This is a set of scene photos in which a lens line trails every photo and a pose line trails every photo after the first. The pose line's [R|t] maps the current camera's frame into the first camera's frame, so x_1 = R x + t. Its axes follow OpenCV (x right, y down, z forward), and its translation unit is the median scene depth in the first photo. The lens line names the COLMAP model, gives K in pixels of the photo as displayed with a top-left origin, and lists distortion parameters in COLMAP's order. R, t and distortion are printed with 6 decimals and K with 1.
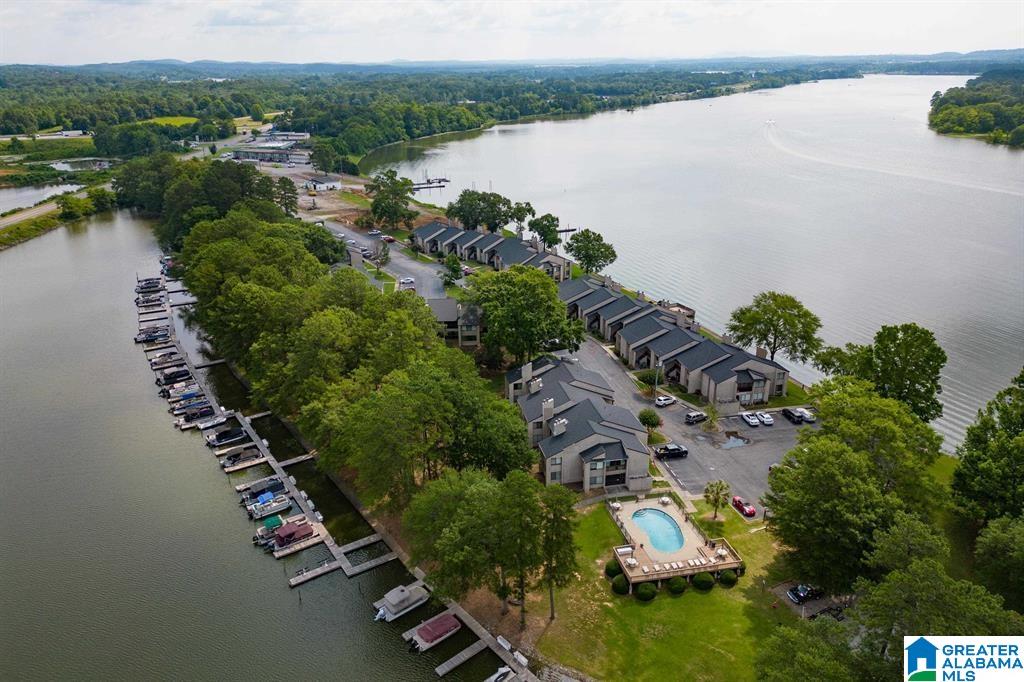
lens RADIAL K [[712.8, 0, 512.0], [0, 712.8, 341.0], [0, 0, 1]] dist [0.055825, -0.054307]
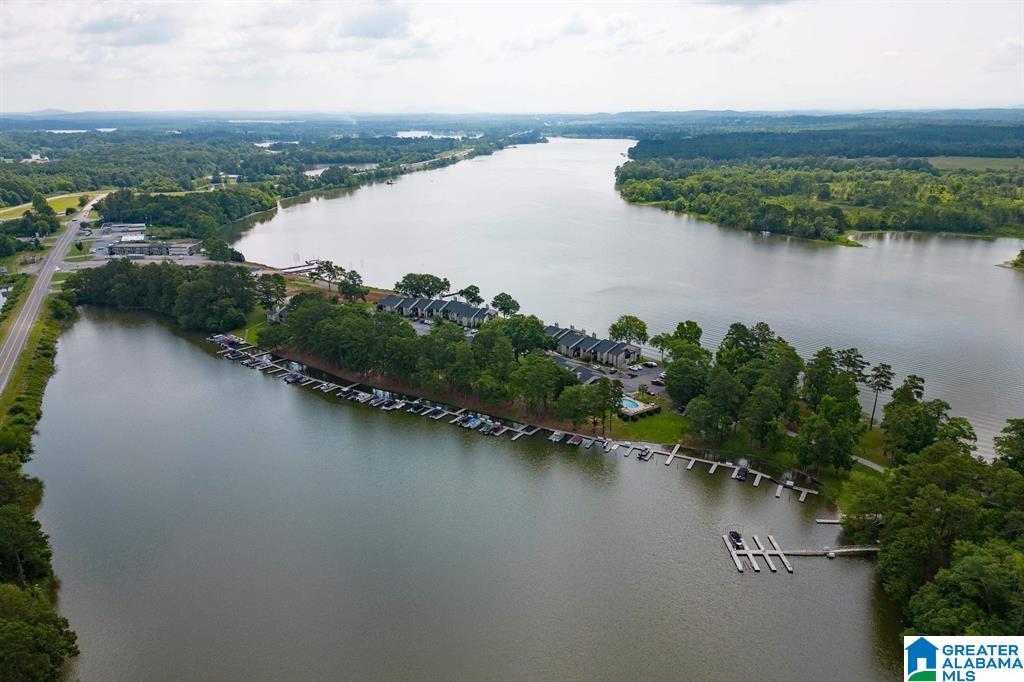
lens RADIAL K [[712.8, 0, 512.0], [0, 712.8, 341.0], [0, 0, 1]] dist [0.055825, -0.054307]
pose [[0.924151, -0.108600, 0.366265, -0.495907], [0.133810, 0.990026, -0.044077, 0.038497], [-0.357826, 0.089744, 0.929466, -0.585830]]
